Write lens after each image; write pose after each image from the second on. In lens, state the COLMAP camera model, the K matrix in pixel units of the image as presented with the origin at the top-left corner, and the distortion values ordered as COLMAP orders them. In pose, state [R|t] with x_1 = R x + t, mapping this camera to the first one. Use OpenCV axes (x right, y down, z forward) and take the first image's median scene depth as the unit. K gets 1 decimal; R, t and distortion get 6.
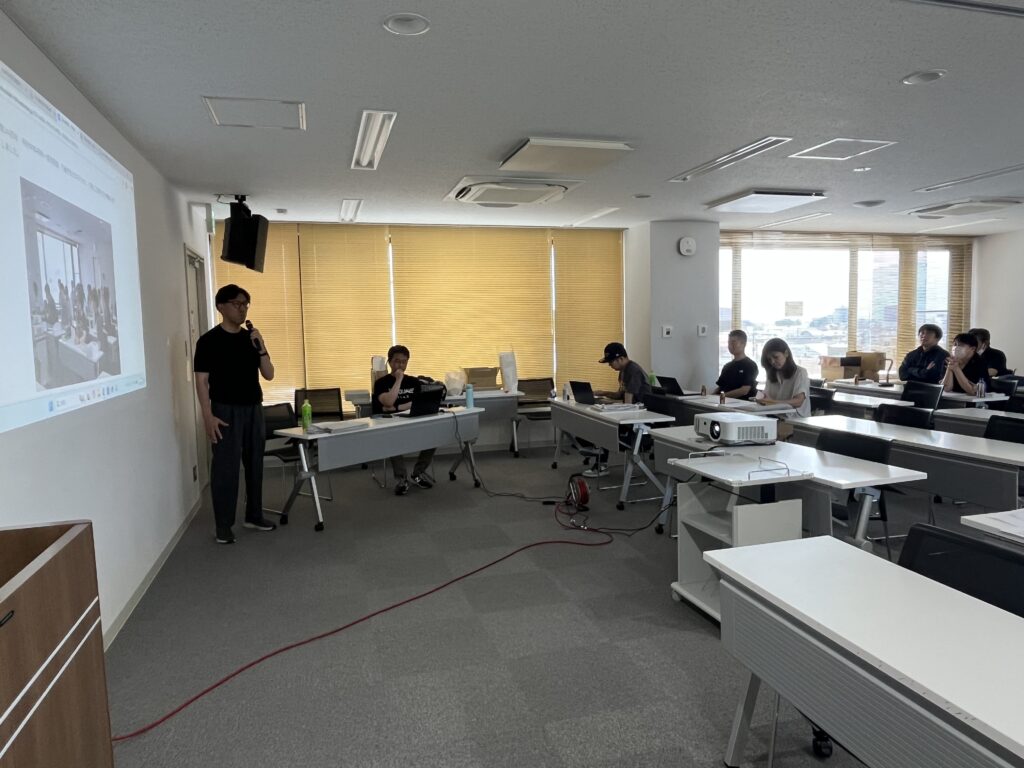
lens RADIAL K [[683.3, 0, 512.0], [0, 683.3, 384.0], [0, 0, 1]] dist [-0.000592, -0.000500]
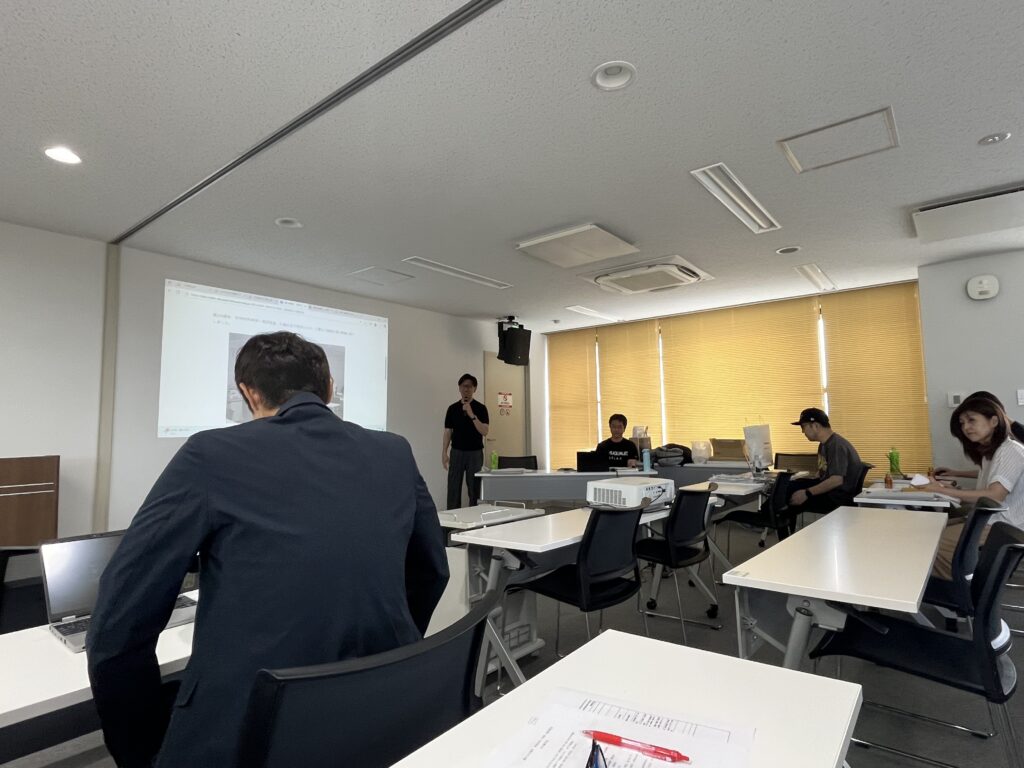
lens RADIAL K [[561.1, 0, 512.0], [0, 561.1, 384.0], [0, 0, 1]] dist [0.001336, 0.000300]
pose [[0.567526, -0.050209, -0.821823, 0.564971], [-0.067005, 0.992012, -0.106878, 0.007414], [0.820624, 0.115722, 0.559629, 0.284894]]
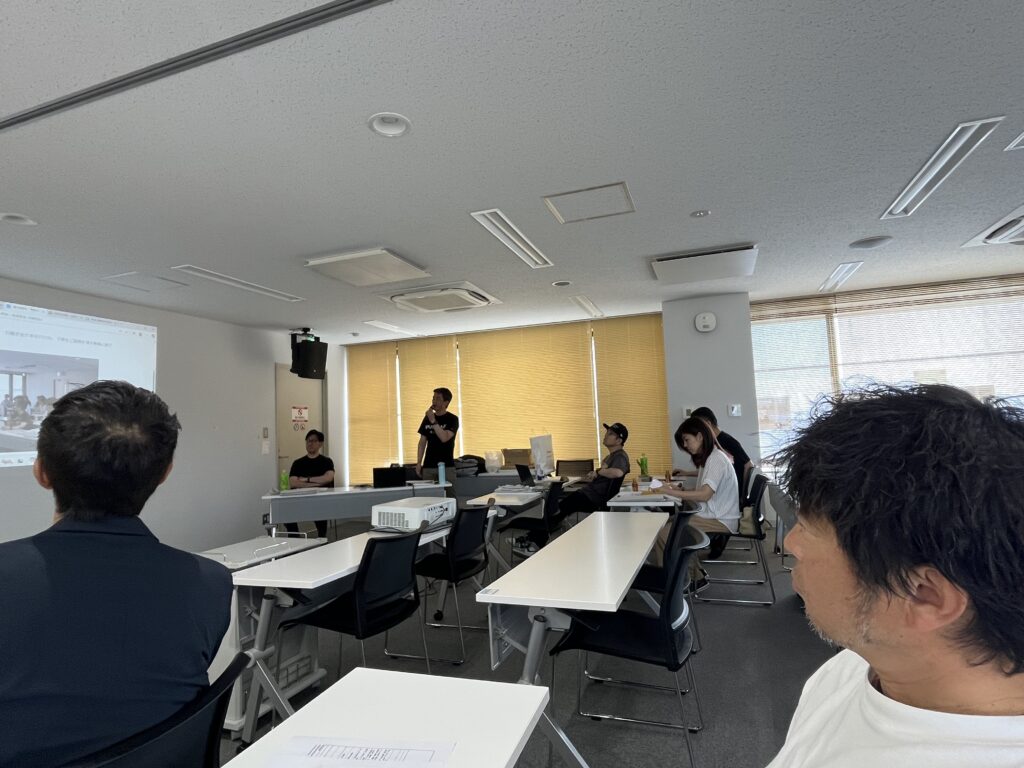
lens RADIAL K [[560.9, 0, 512.0], [0, 560.9, 384.0], [0, 0, 1]] dist [-0.001850, -0.000303]
pose [[0.805825, -0.055255, -0.589570, 0.596319], [-0.027545, 0.991061, -0.130532, -0.010567], [0.591513, 0.121425, 0.797100, 0.284781]]
